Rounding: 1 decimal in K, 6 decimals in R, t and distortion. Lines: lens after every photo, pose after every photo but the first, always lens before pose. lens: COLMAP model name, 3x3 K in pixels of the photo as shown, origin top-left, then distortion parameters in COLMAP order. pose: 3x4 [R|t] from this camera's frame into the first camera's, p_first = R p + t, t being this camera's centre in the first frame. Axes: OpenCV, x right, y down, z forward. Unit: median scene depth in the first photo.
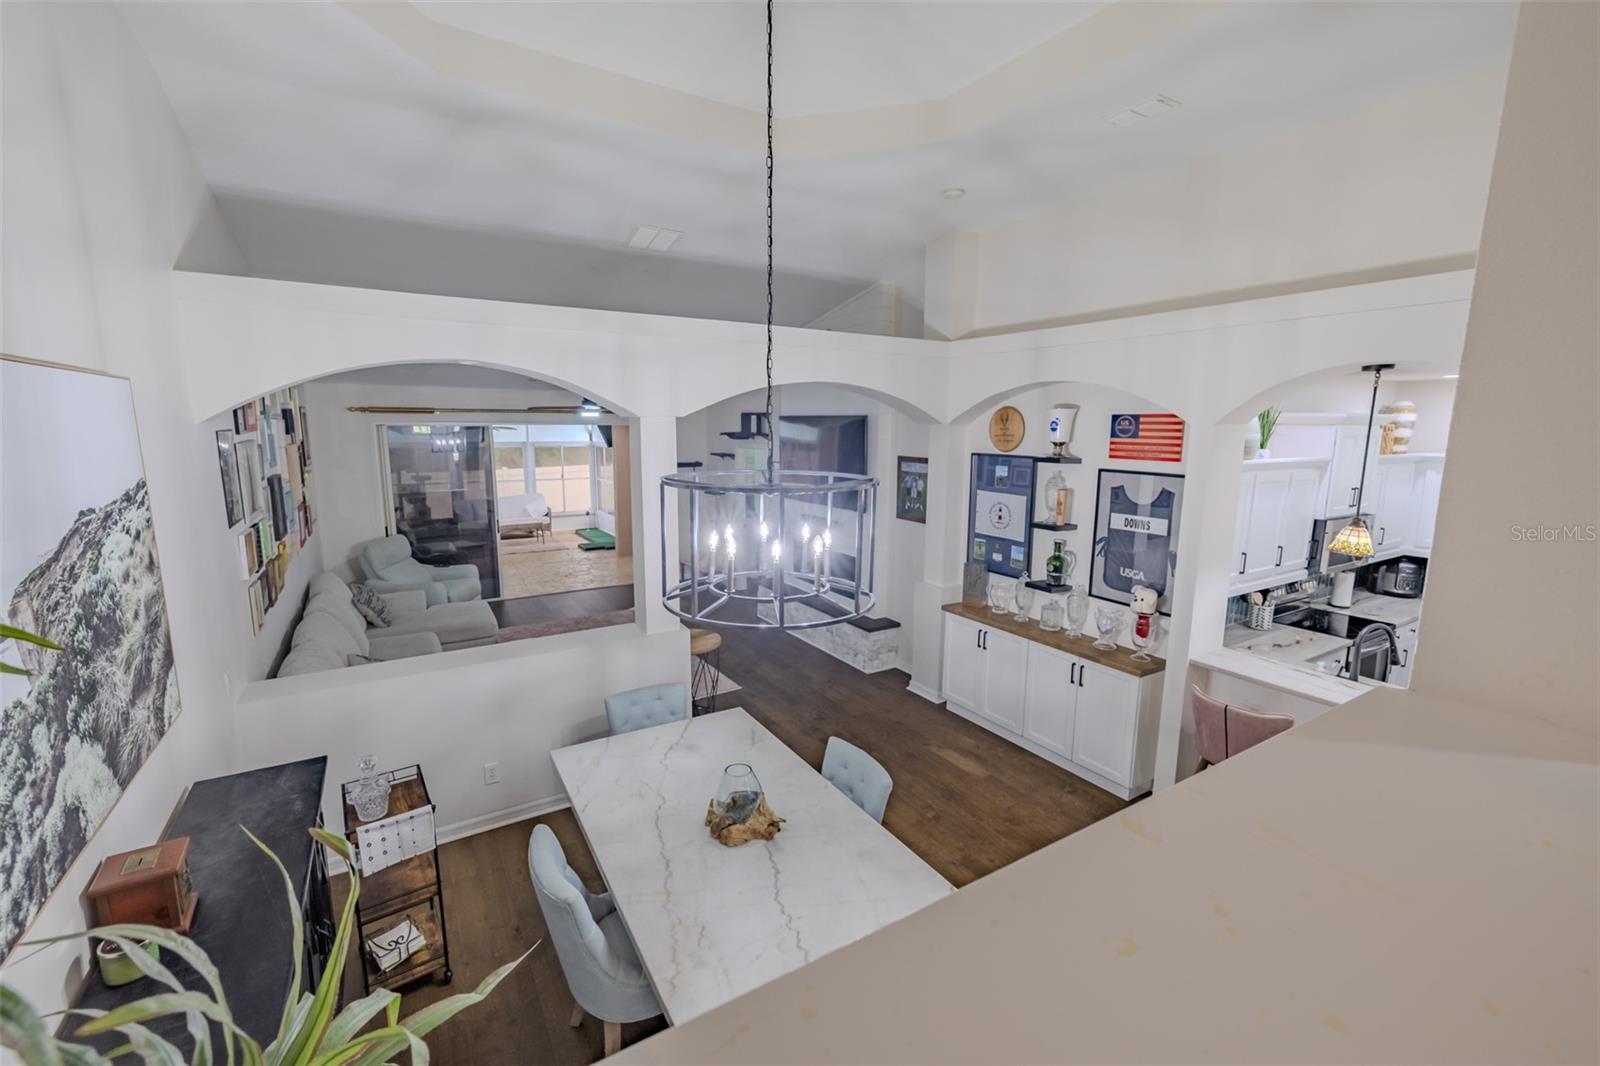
lens RADIAL K [[669.5, 0, 797.5], [0, 669.5, 530.8], [0, 0, 1]] dist [-0.000653, -0.000002]
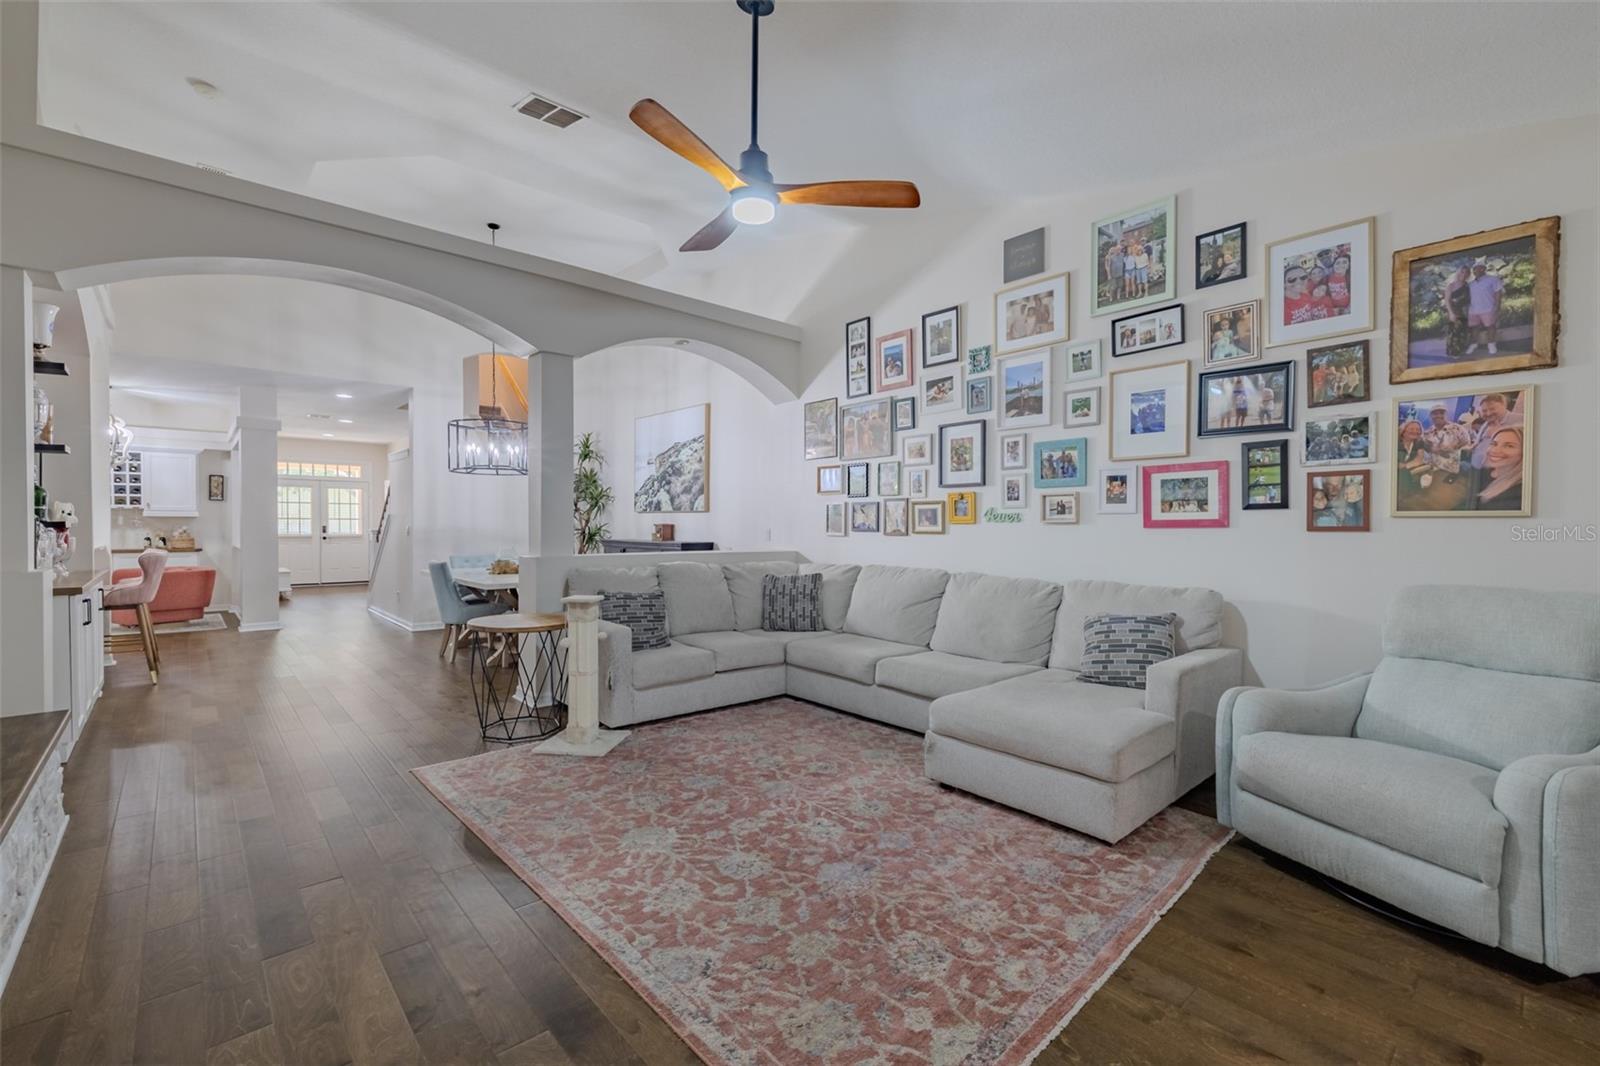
lens RADIAL K [[686.2, 0, 796.7], [0, 686.2, 532.6], [0, 0, 1]] dist [0.000072, -0.000355]
pose [[-0.983590, -0.010182, -0.180129, -0.390839], [-0.041207, 0.984695, 0.169347, -0.090378], [0.175648, 0.173990, -0.968956, 2.082812]]
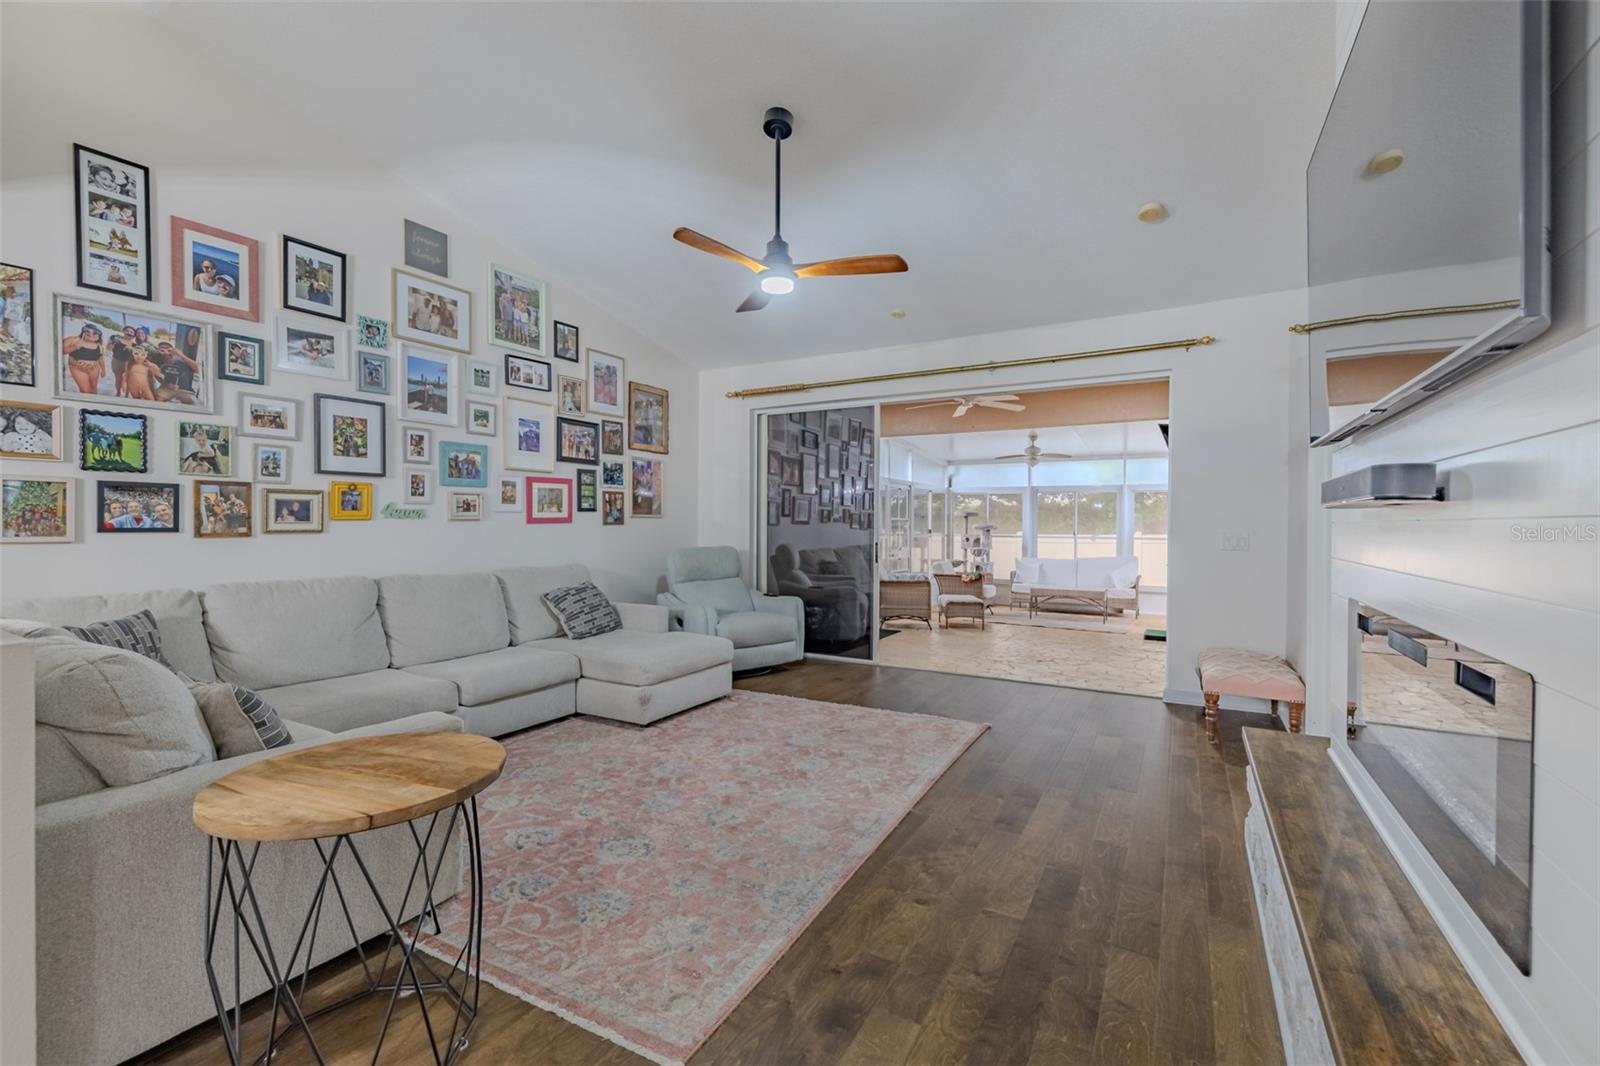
lens RADIAL K [[675.7, 0, 797.7], [0, 675.7, 521.5], [0, 0, 1]] dist [0.000514, -0.000007]
pose [[0.483970, -0.008051, -0.875047, 0.208639], [-0.140363, 0.986296, -0.086707, 0.062677], [0.863754, 0.164788, 0.476208, 1.173933]]
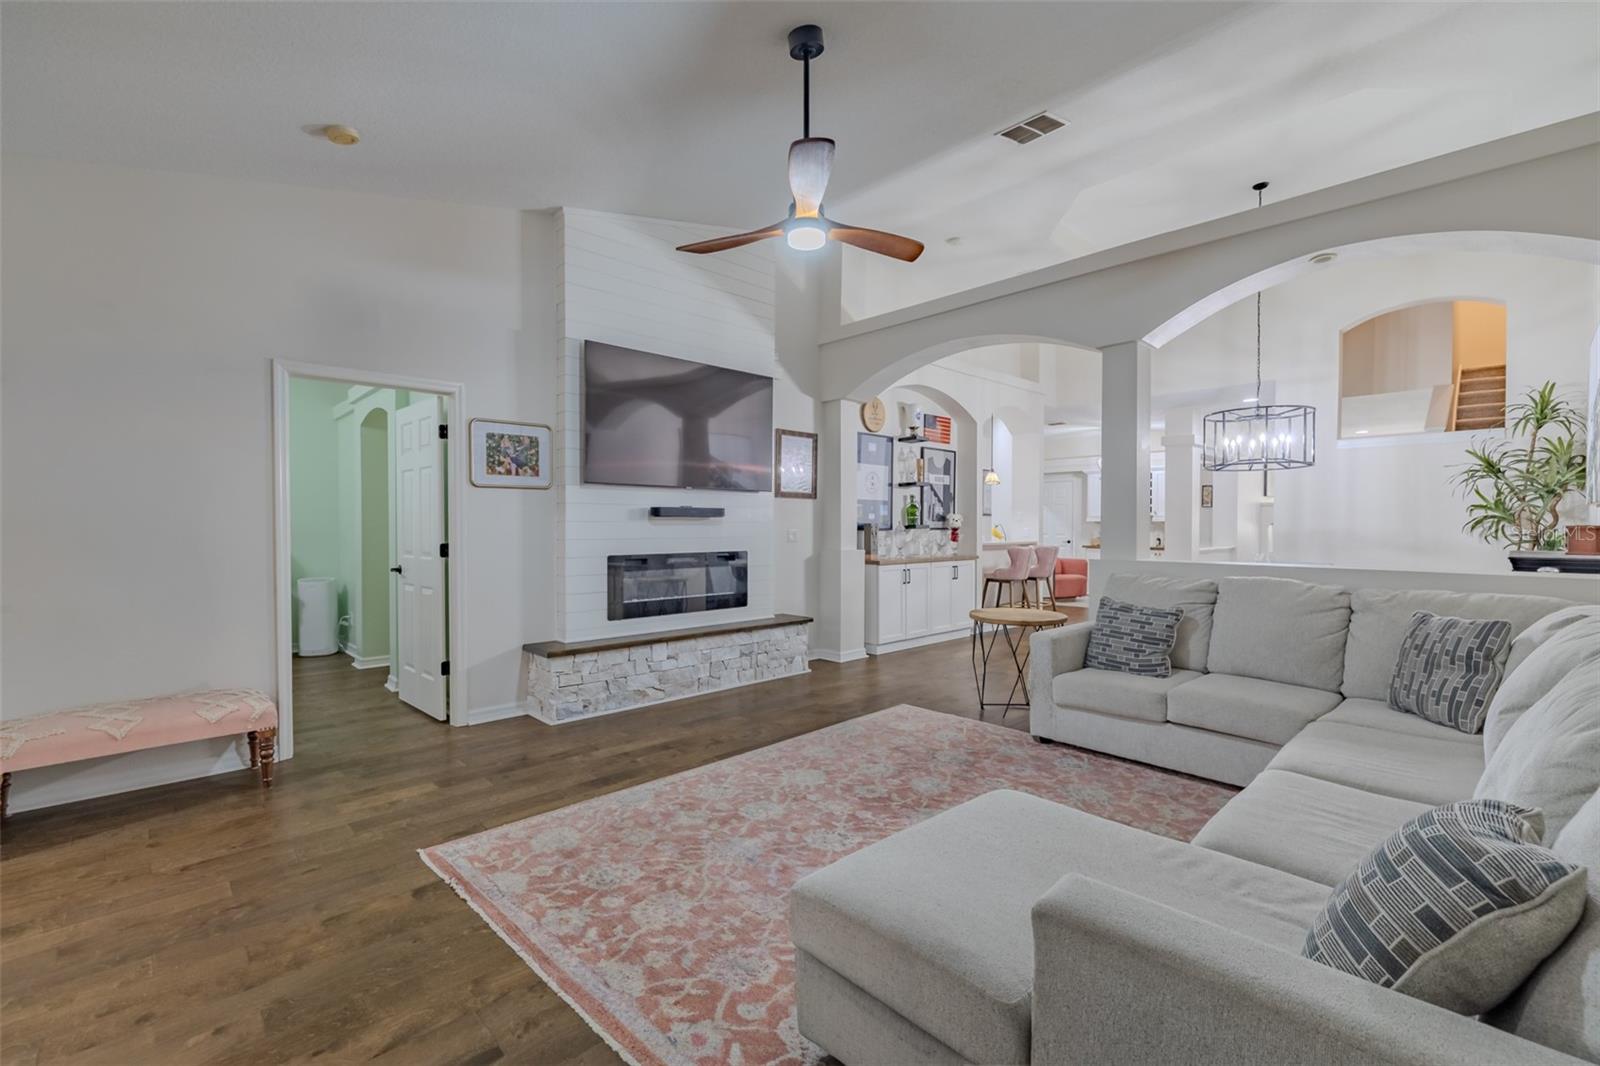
lens RADIAL K [[689.6, 0, 797.3], [0, 689.6, 535.8], [0, 0, 1]] dist [-0.001155, -0.000067]
pose [[-0.213980, -0.023114, 0.976565, -1.085308], [0.153818, 0.986451, 0.057052, -0.023202], [-0.964652, 0.162421, -0.207525, 1.654237]]
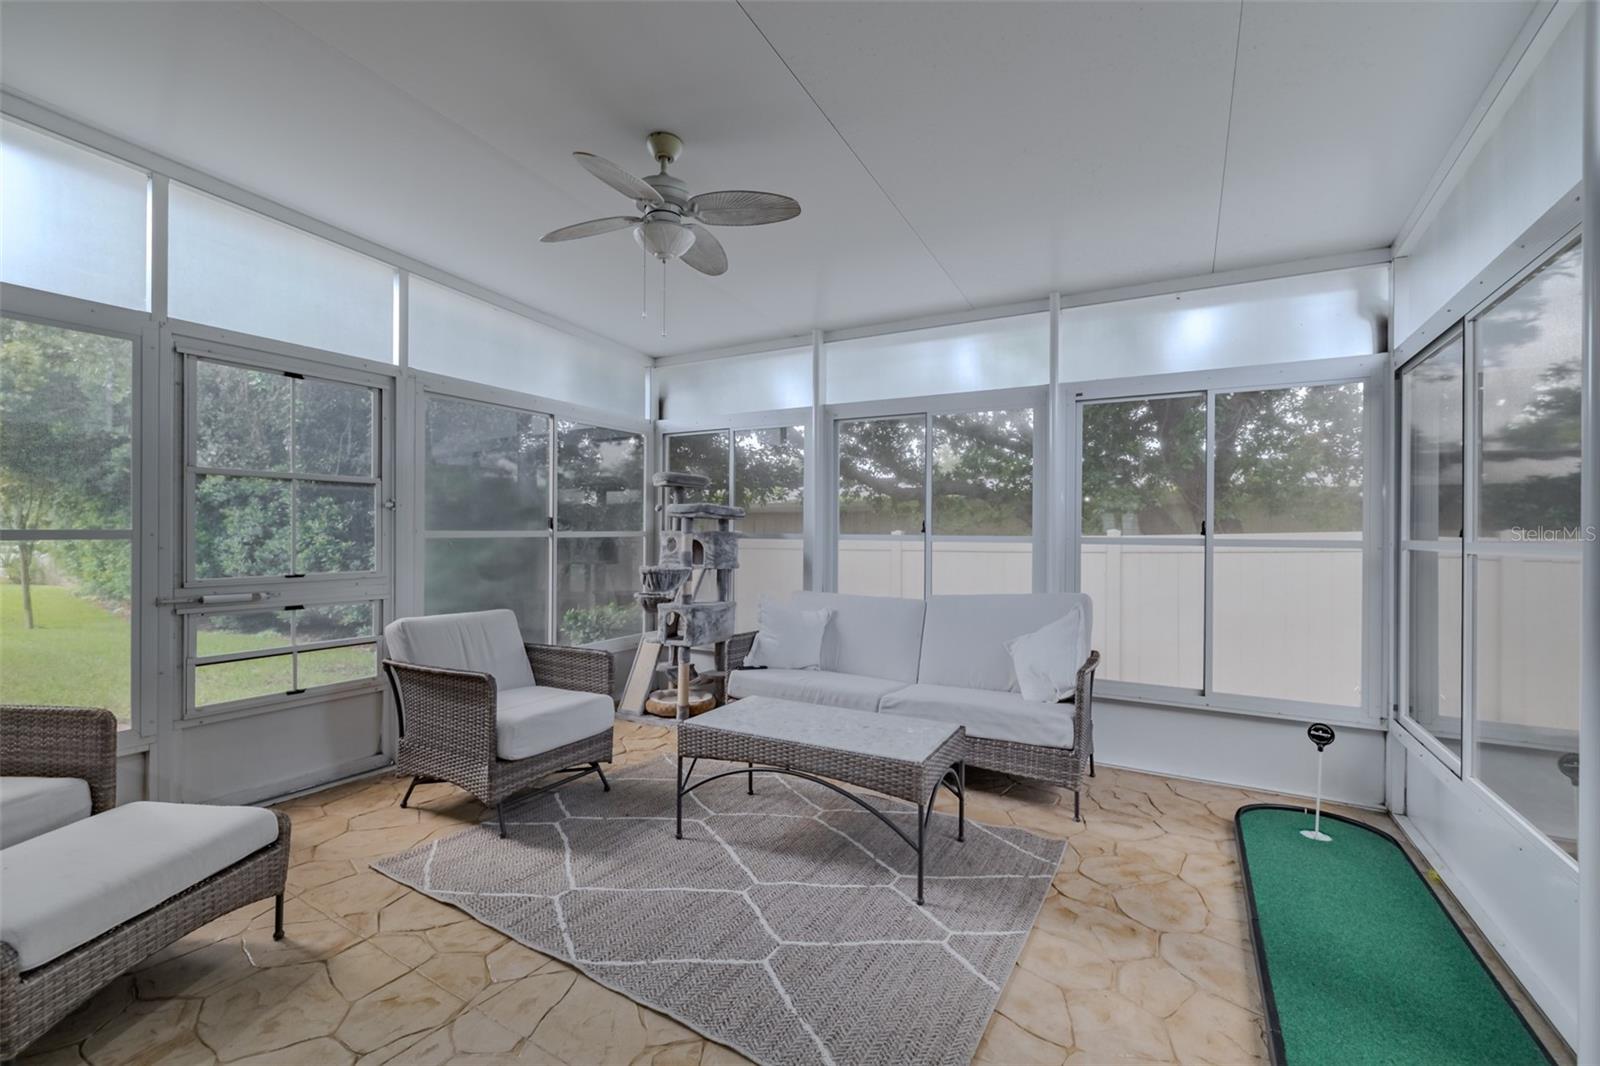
lens RADIAL K [[679.1, 0, 799.0], [0, 679.1, 532.4], [0, 0, 1]] dist [-0.002269, -0.000139]
pose [[0.484915, 0.000316, -0.874561, -0.756995], [-0.140723, 0.986998, -0.077670, -0.152563], [0.863165, 0.160735, 0.478655, 2.662071]]
